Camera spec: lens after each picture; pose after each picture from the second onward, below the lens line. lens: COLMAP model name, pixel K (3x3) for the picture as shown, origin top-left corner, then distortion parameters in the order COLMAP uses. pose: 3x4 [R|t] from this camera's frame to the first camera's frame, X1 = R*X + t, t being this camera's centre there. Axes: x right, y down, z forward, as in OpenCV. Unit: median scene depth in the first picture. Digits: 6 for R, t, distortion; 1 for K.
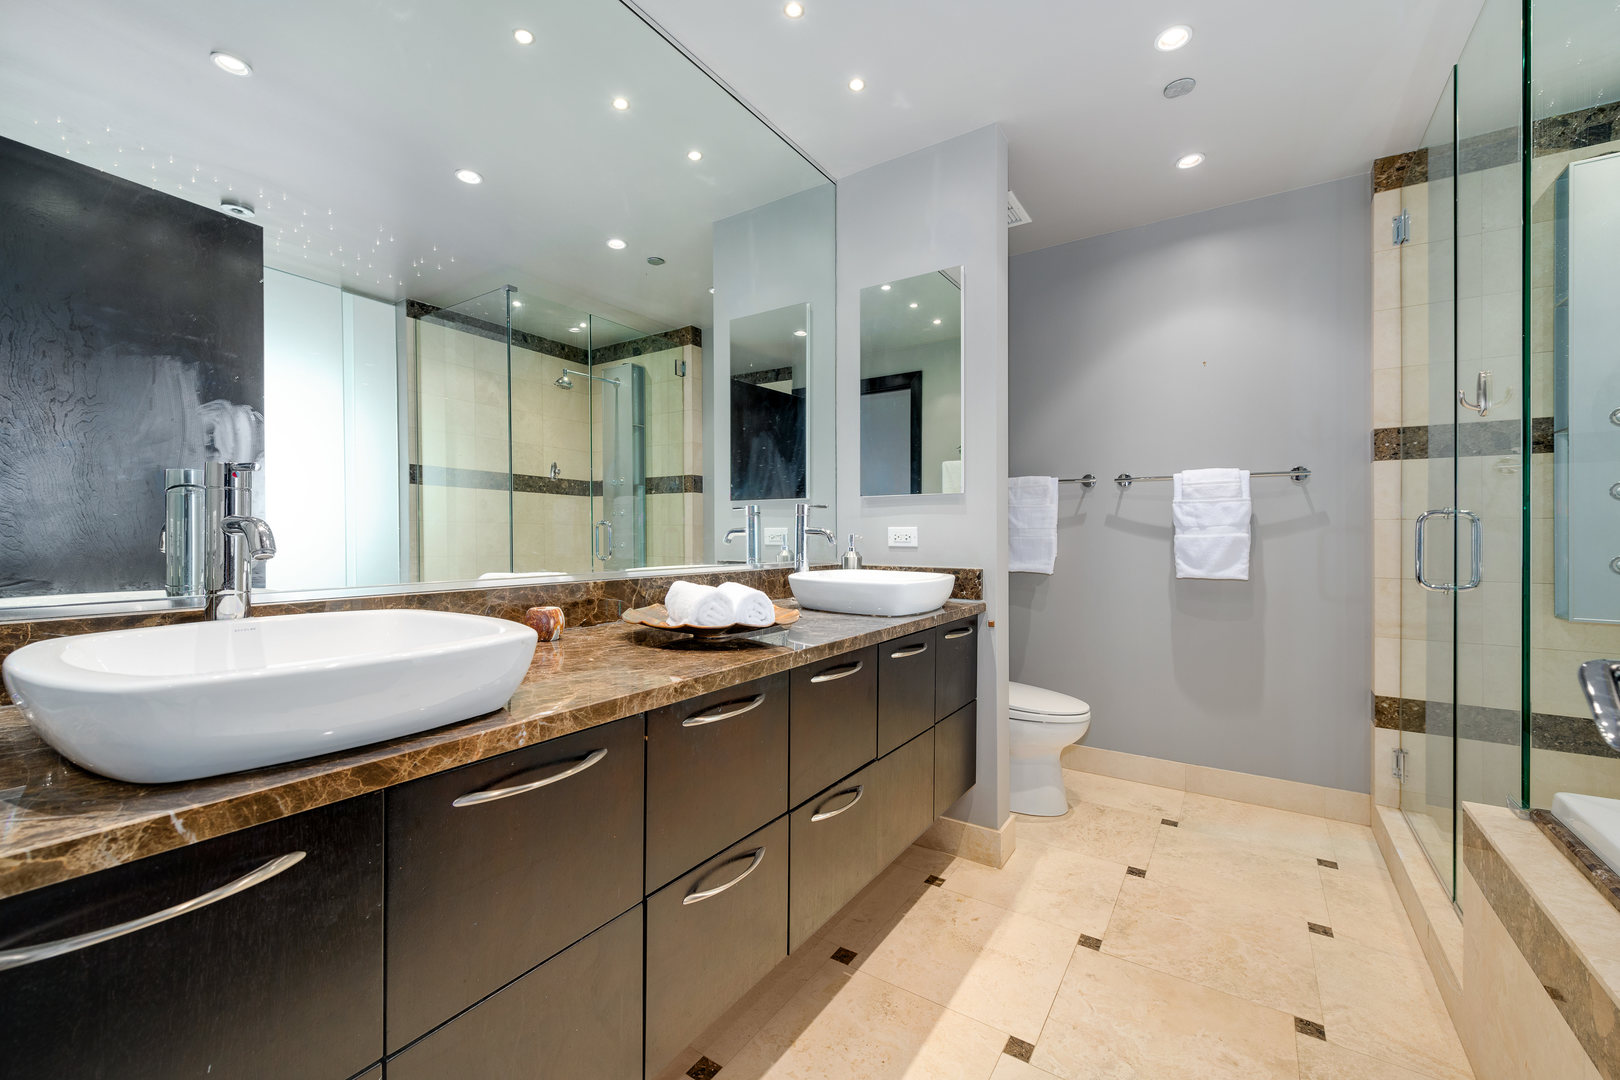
lens RADIAL K [[643.8, 0, 809.9], [0, 643.8, 533.1], [0, 0, 1]] dist [0.011677, -0.000228]
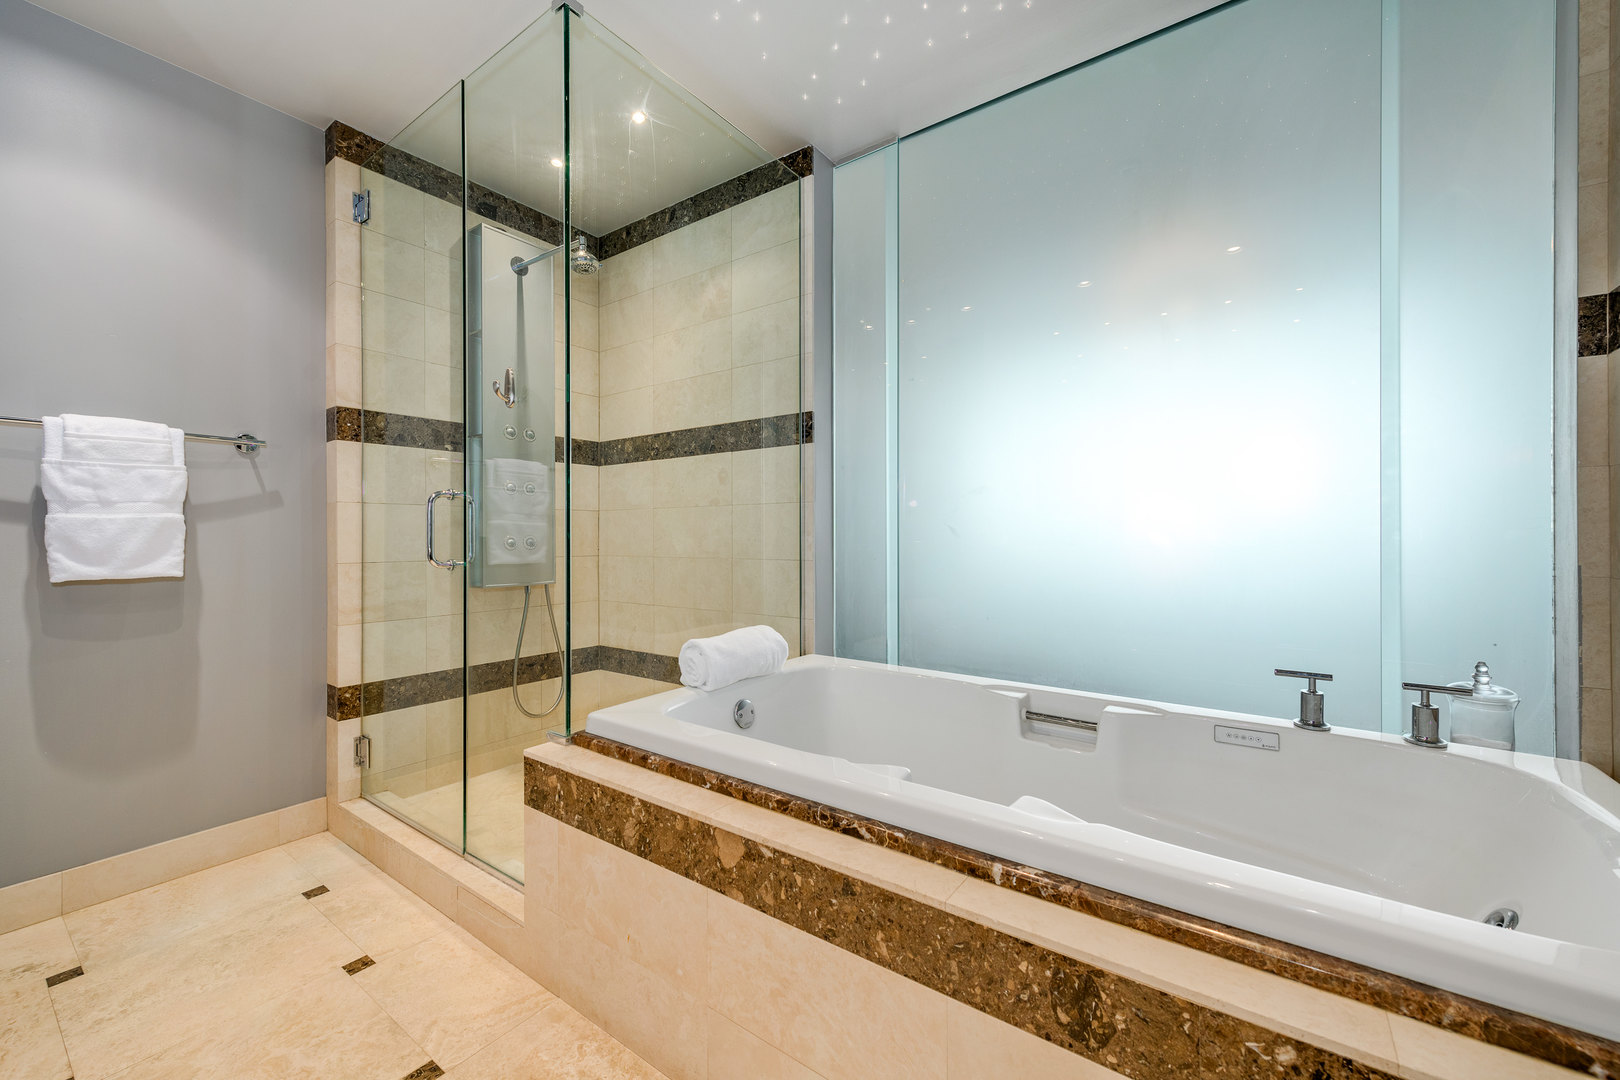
lens RADIAL K [[643.8, 0, 809.9], [0, 643.8, 533.1], [0, 0, 1]] dist [0.011677, -0.000228]
pose [[0.038763, 0.001980, 0.999246, -0.045329], [-0.000675, 0.999998, -0.001955, 0.025372], [-0.999248, -0.000598, 0.038765, 0.271481]]
